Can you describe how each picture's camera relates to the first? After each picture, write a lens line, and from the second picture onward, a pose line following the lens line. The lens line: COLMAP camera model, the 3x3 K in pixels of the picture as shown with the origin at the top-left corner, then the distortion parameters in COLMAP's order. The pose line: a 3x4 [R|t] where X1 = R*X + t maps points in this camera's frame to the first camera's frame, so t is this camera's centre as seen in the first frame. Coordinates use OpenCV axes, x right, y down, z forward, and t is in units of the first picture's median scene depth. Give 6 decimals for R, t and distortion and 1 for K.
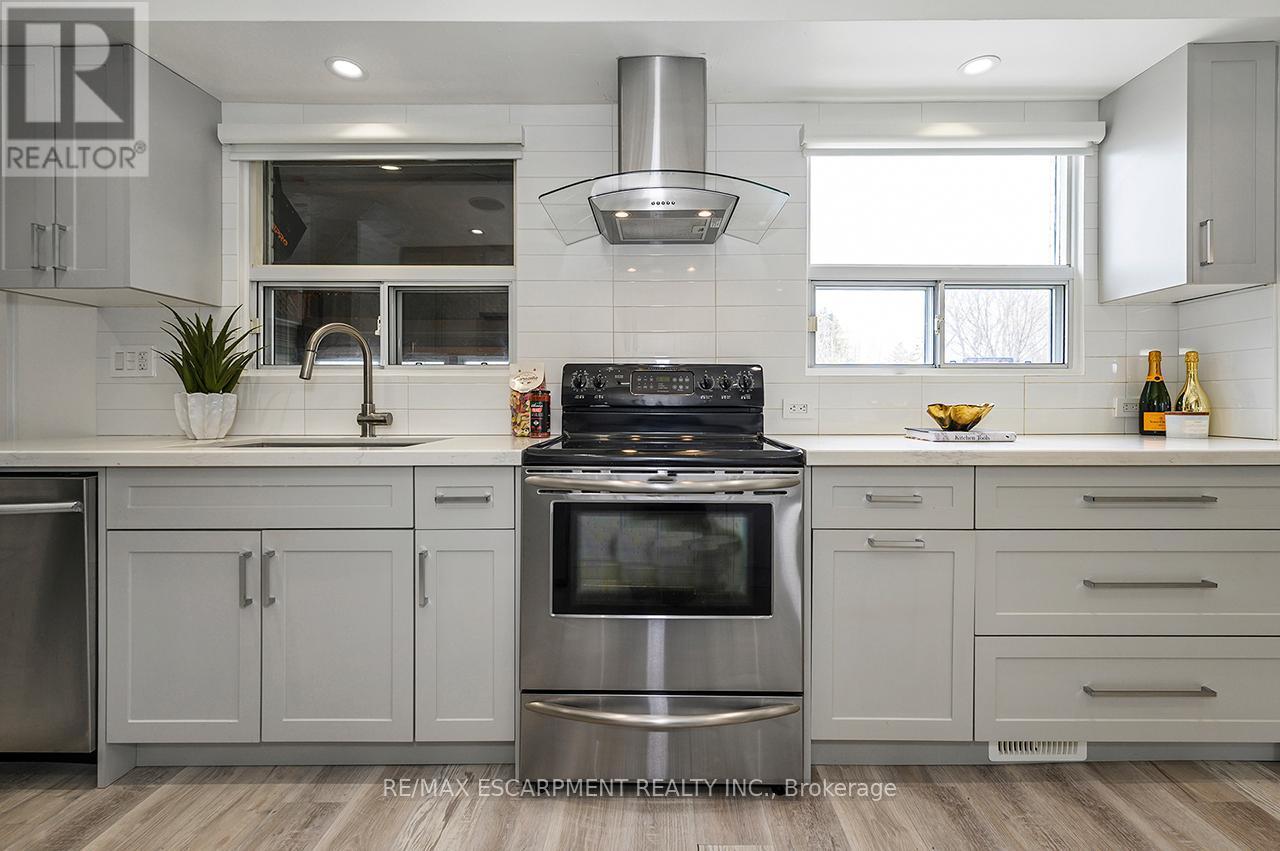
lens RADIAL K [[529.1, 0, 650.9], [0, 529.1, 407.1], [0, 0, 1]] dist [0.002417, -0.000273]
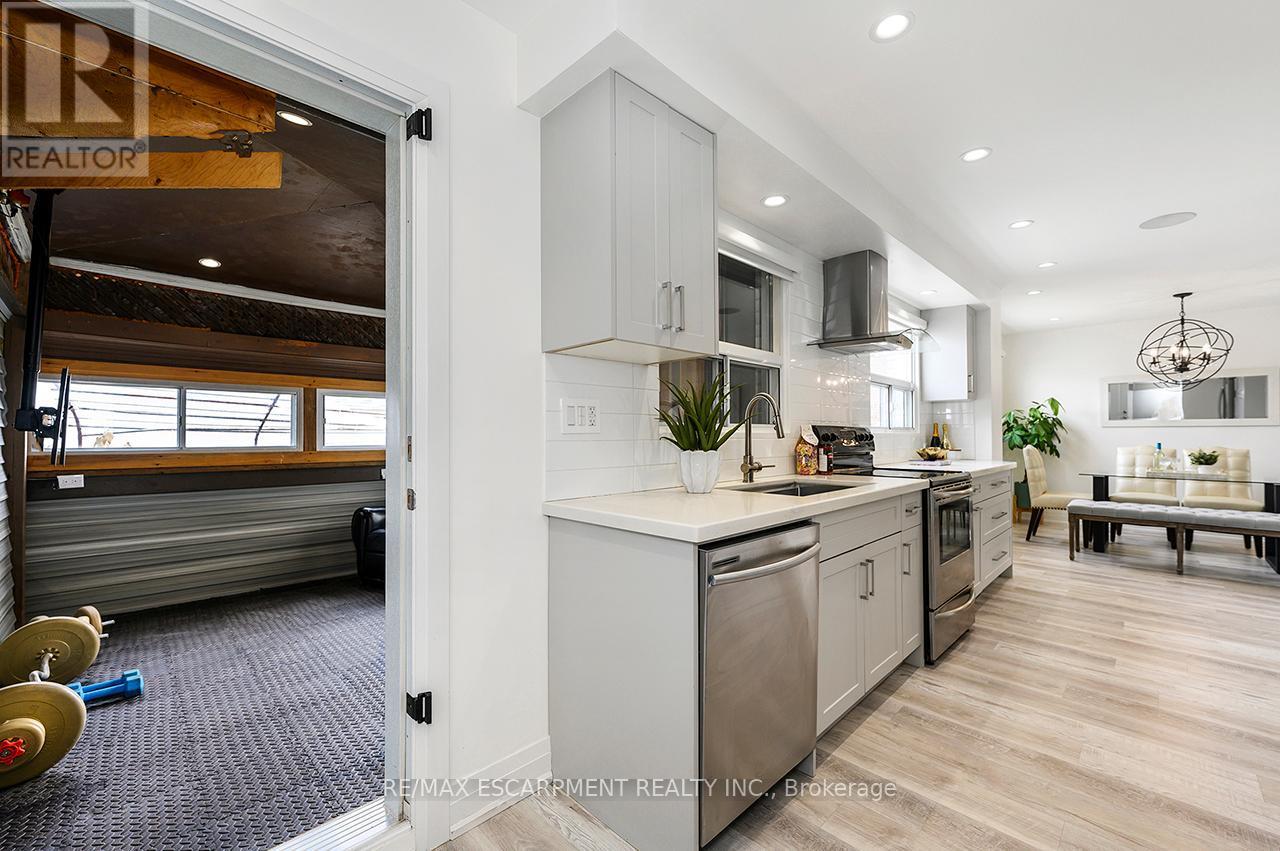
lens RADIAL K [[529.1, 0, 631.5], [0, 529.1, 423.1], [0, 0, 1]] dist [0.002417, -0.000273]
pose [[0.703516, 0.013968, 0.710542, -1.633061], [0.003046, 0.999738, -0.022668, -0.056275], [-0.710673, 0.018112, 0.703289, 0.309111]]
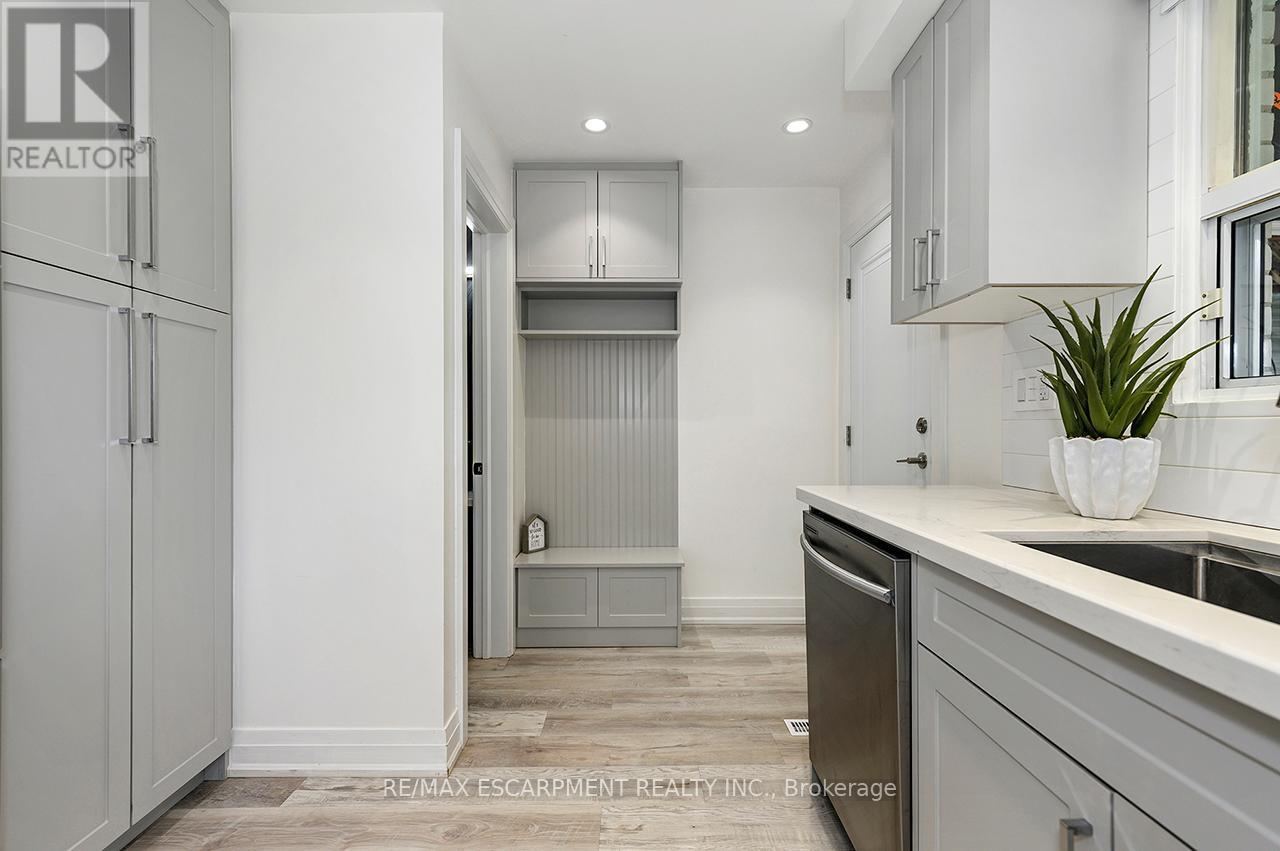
lens RADIAL K [[529.1, 0, 642.3], [0, 529.1, 425.9], [0, 0, 1]] dist [0.002417, -0.000273]
pose [[0.012626, 0.004152, -0.999912, -0.260599], [-0.007059, 0.999967, 0.004063, -0.036877], [0.999895, 0.007008, 0.012655, 0.482534]]
